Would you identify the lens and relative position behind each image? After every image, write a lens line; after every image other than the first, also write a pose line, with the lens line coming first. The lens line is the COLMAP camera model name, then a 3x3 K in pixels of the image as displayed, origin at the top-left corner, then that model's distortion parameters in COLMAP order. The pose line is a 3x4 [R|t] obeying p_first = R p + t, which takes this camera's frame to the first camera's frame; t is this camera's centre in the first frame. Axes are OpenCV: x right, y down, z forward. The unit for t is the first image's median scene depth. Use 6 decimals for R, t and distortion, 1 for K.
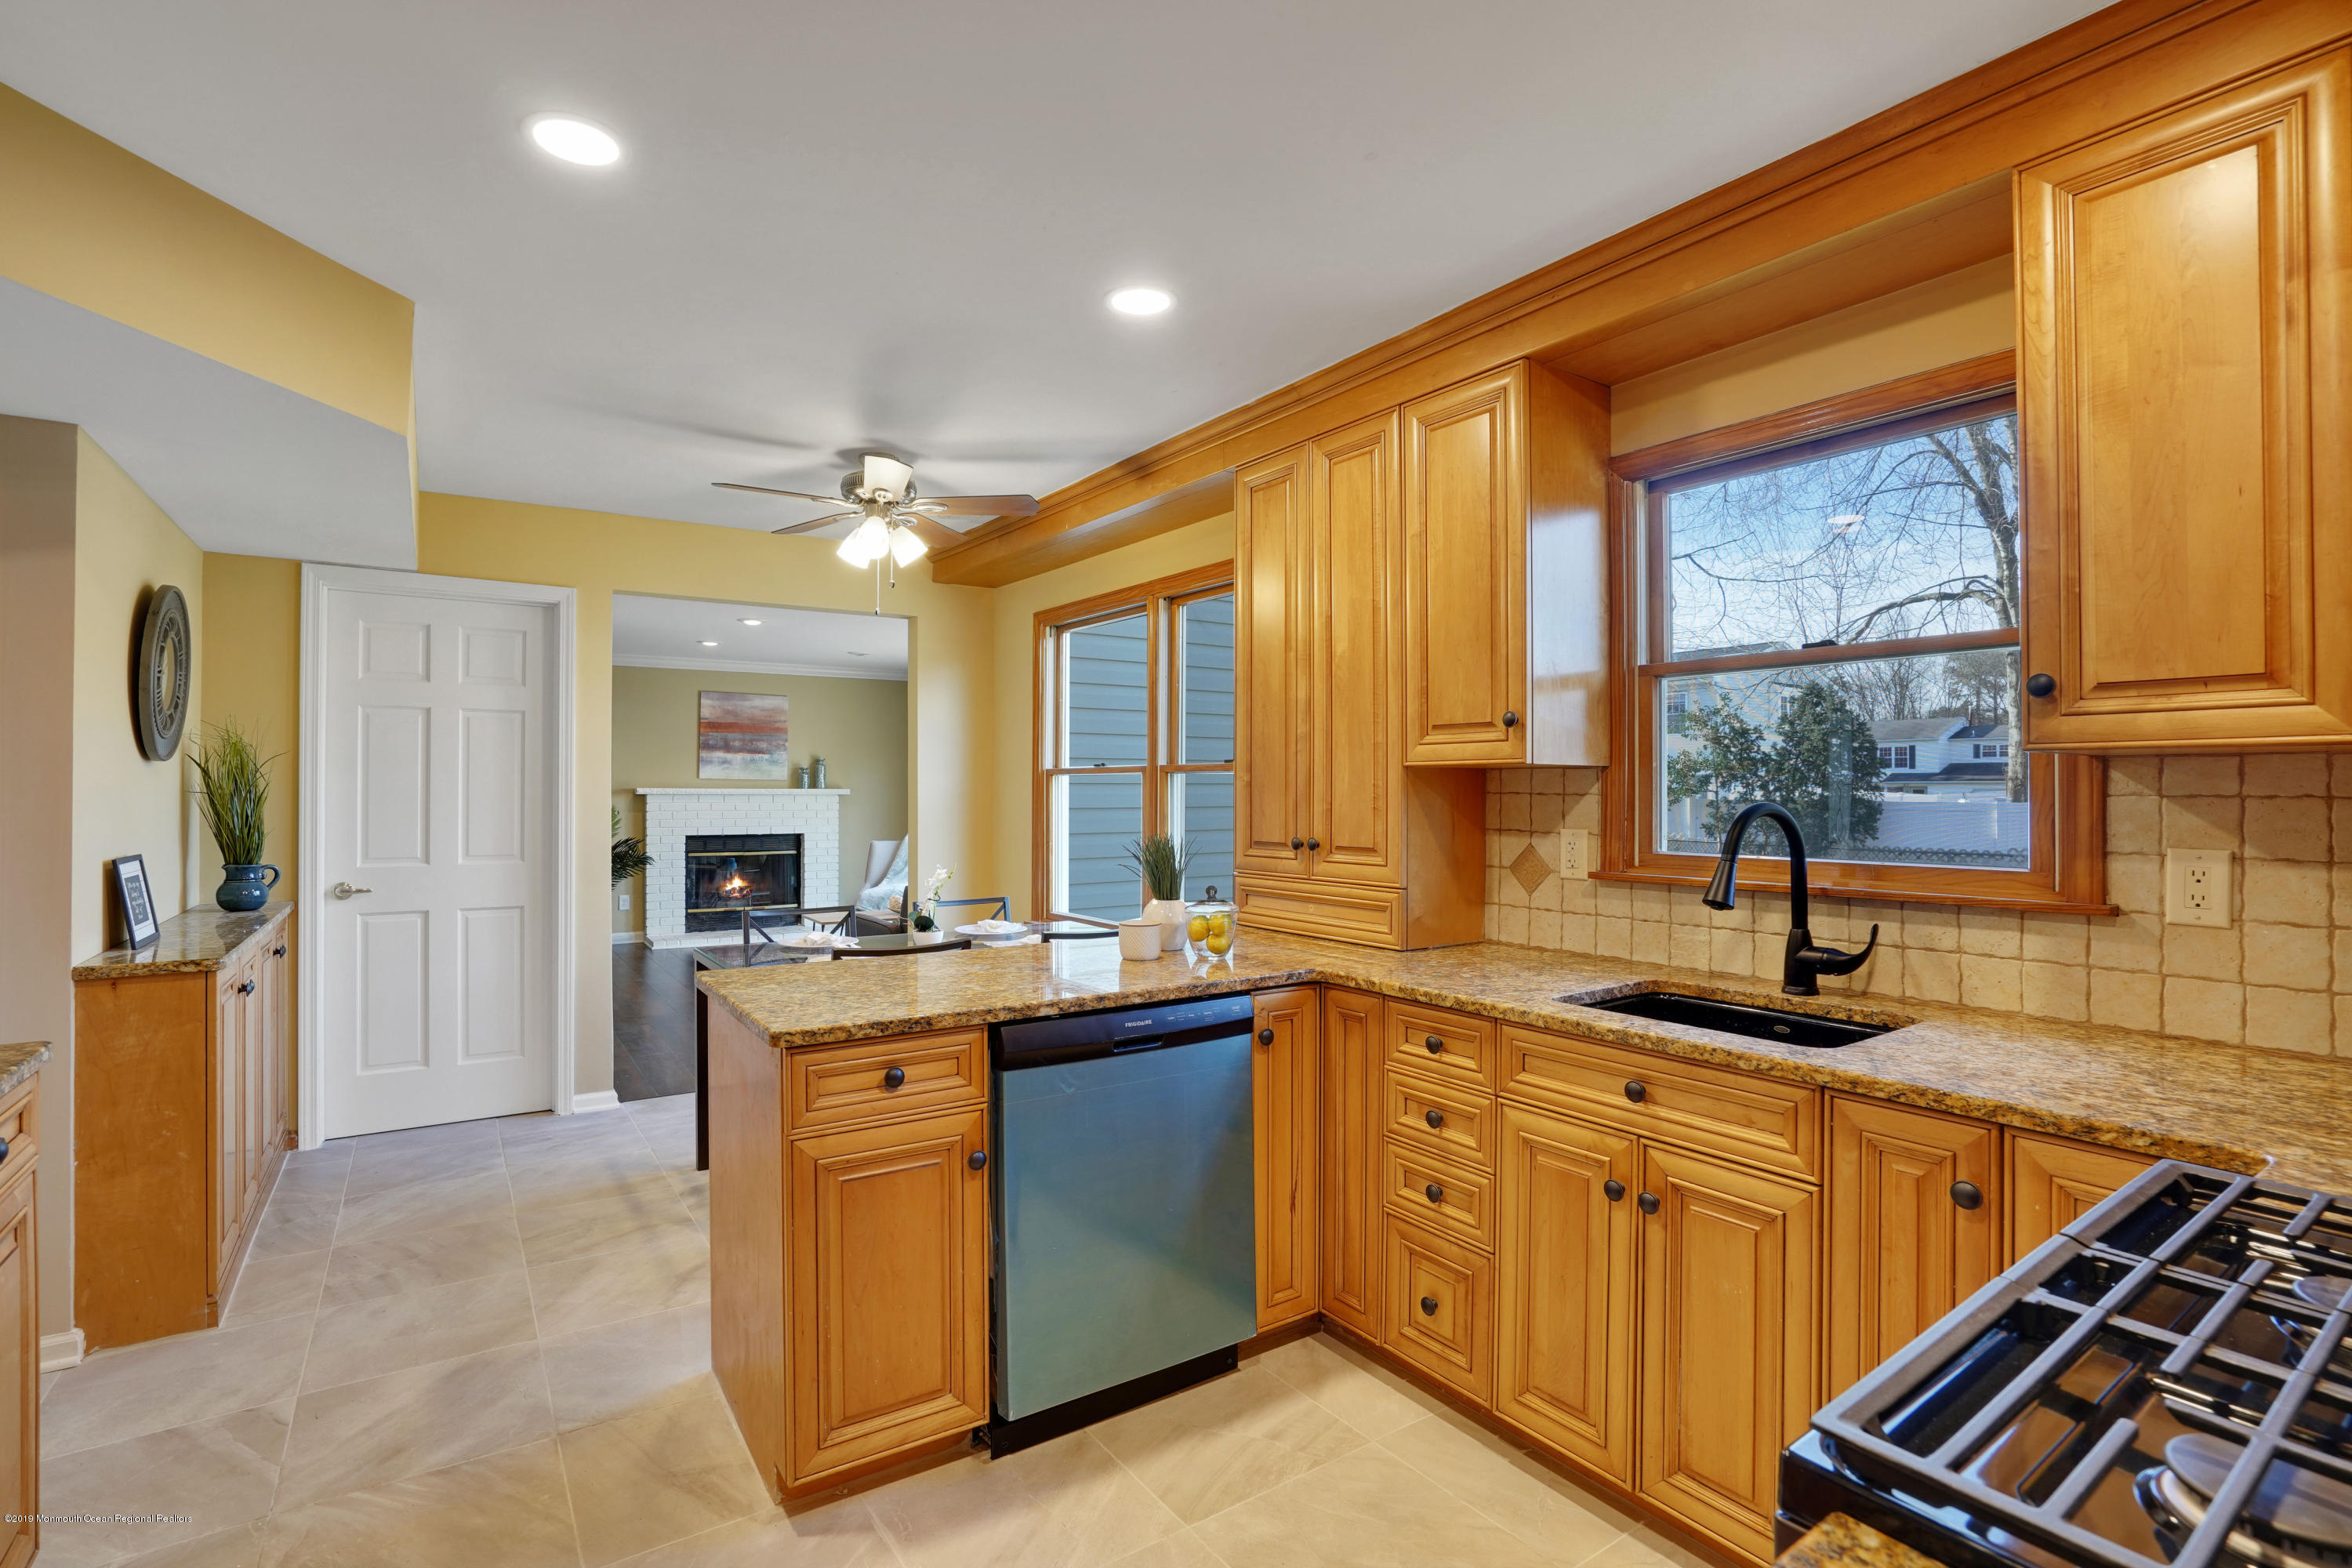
lens RADIAL K [[1087.0, 0, 1169.7], [0, 1087.0, 780.4], [0, 0, 1]] dist [-0.060287, 0.023085]
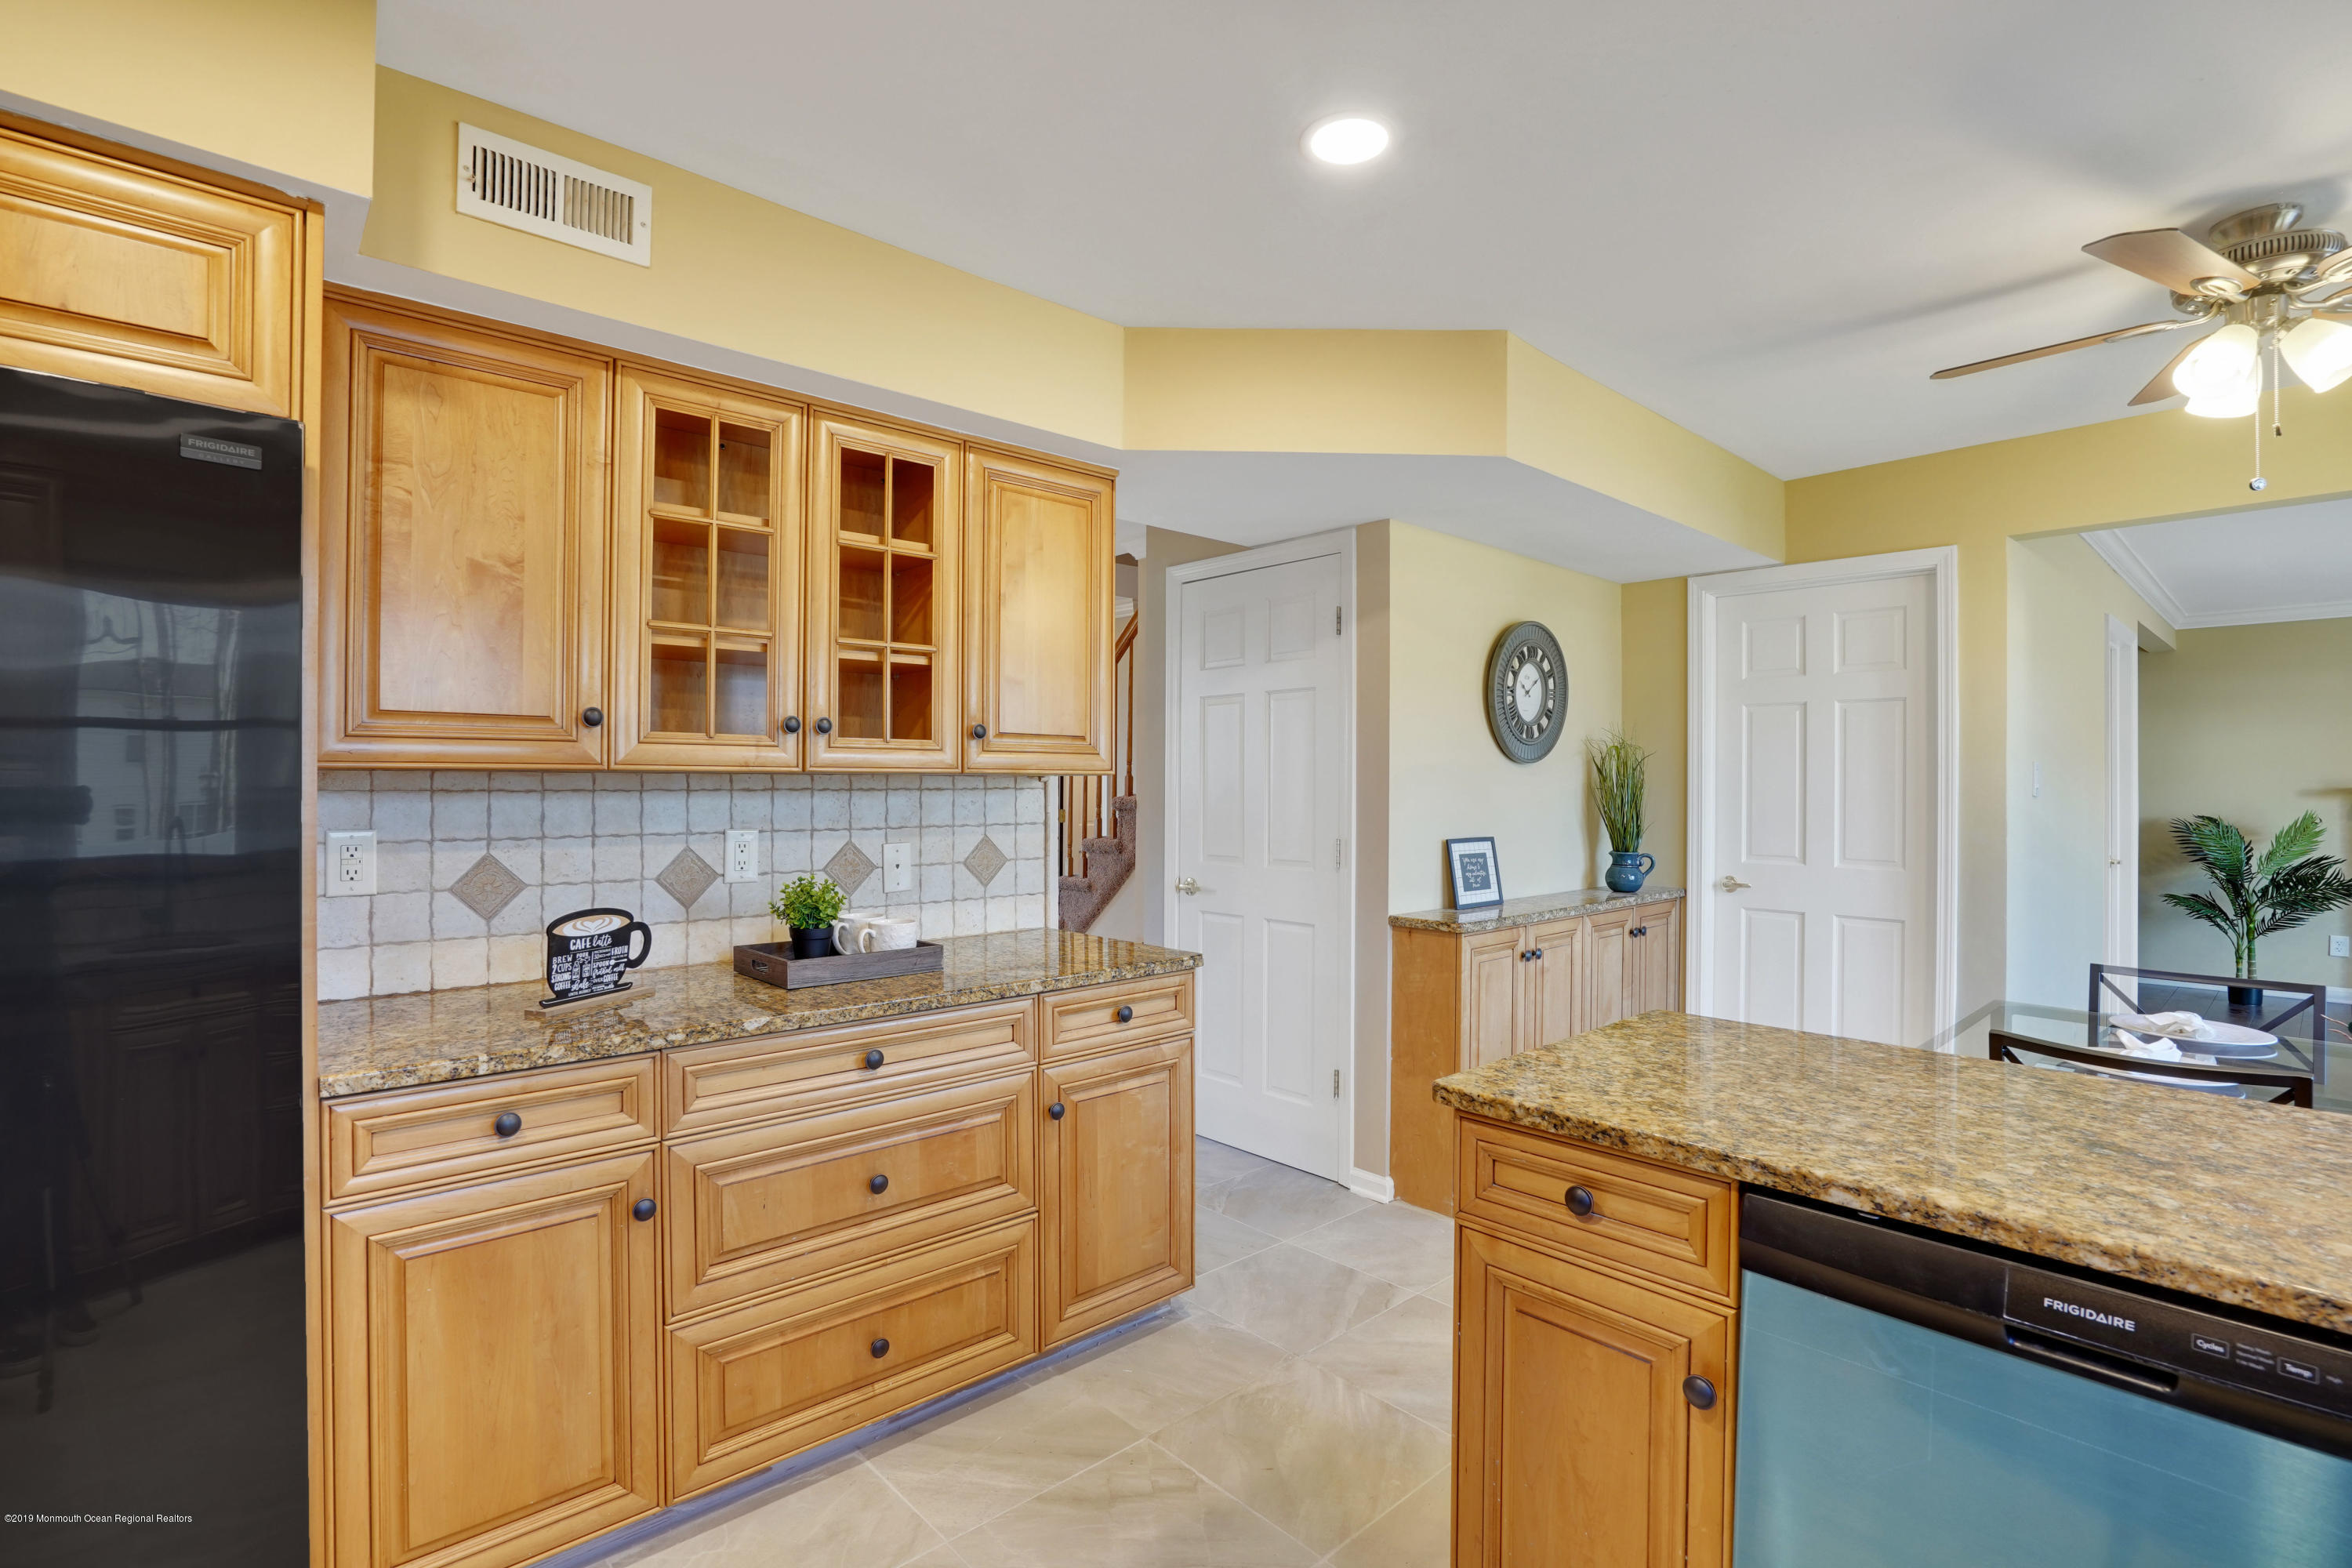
lens RADIAL K [[1087.0, 0, 1169.7], [0, 1087.0, 780.4], [0, 0, 1]] dist [-0.060287, 0.023085]
pose [[0.126891, -0.004352, -0.991907, 0.201900], [0.006341, 0.999973, -0.003576, 0.002785], [0.991896, -0.005836, 0.126915, 0.331656]]
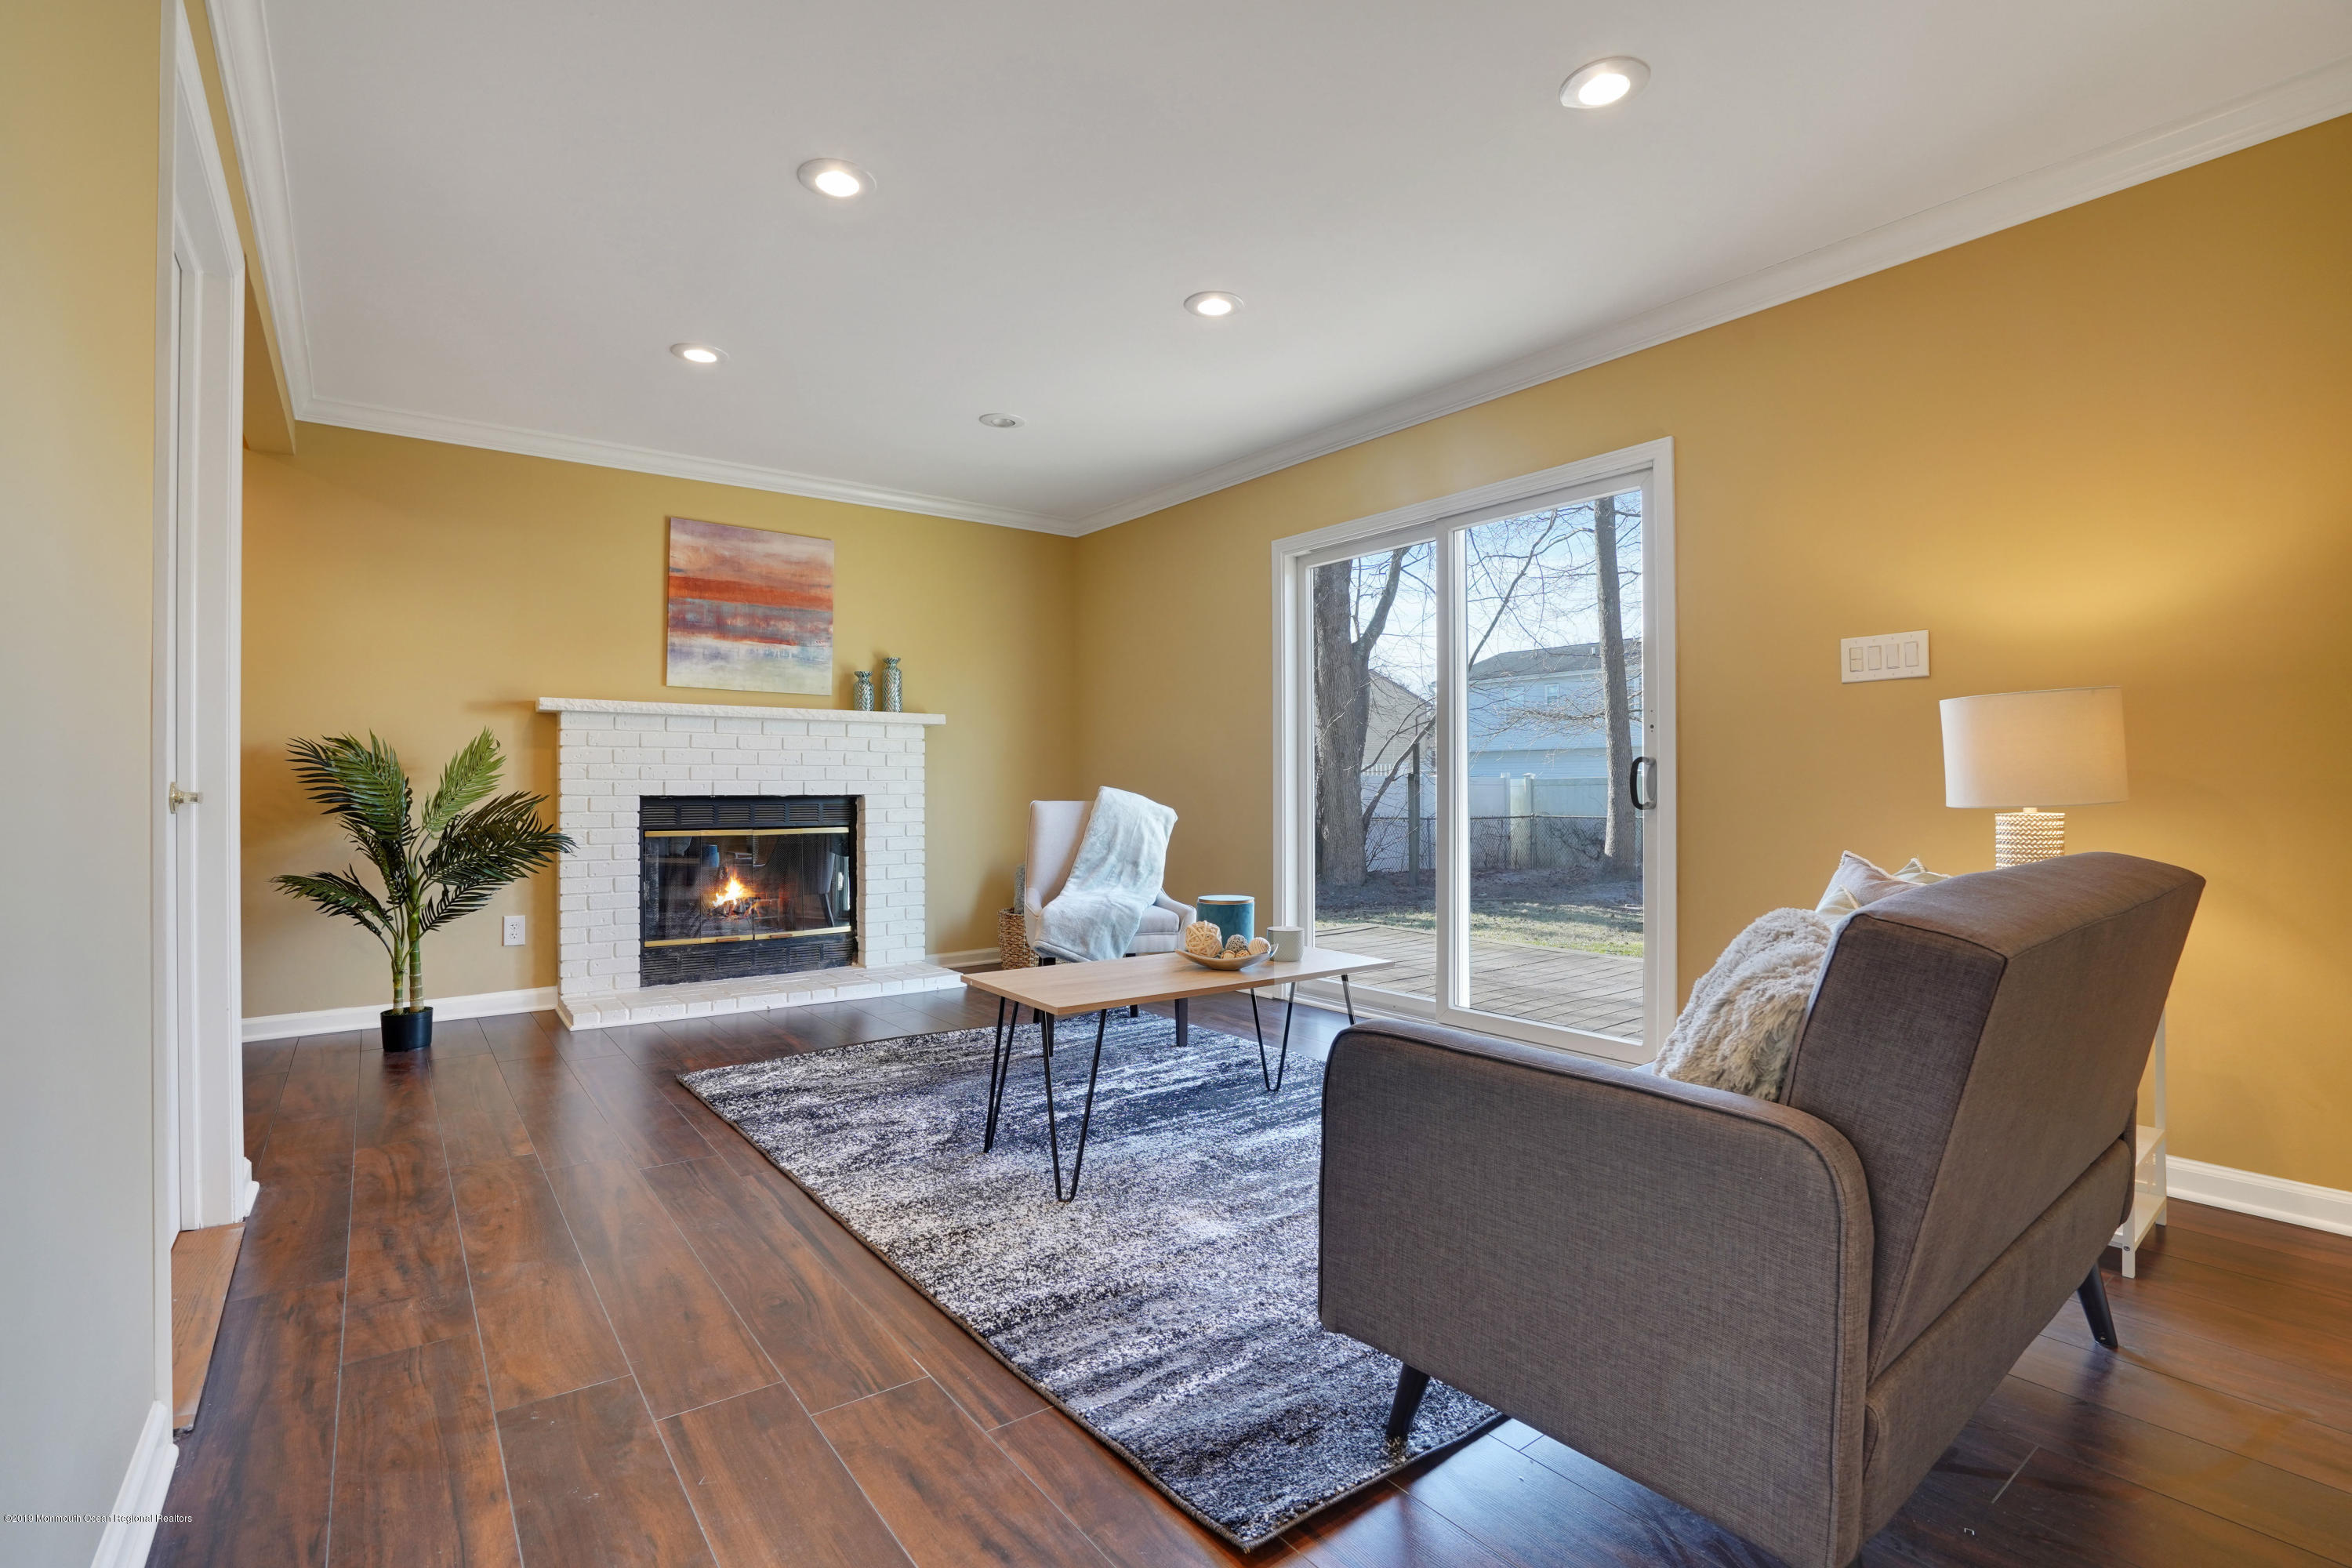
lens RADIAL K [[1087.0, 0, 1169.7], [0, 1087.0, 780.4], [0, 0, 1]] dist [-0.060287, 0.023085]
pose [[0.999189, -0.002739, 0.040172, -0.552620], [0.002687, 0.999995, 0.001341, 0.110235], [-0.040176, -0.001232, 0.999192, 1.210755]]
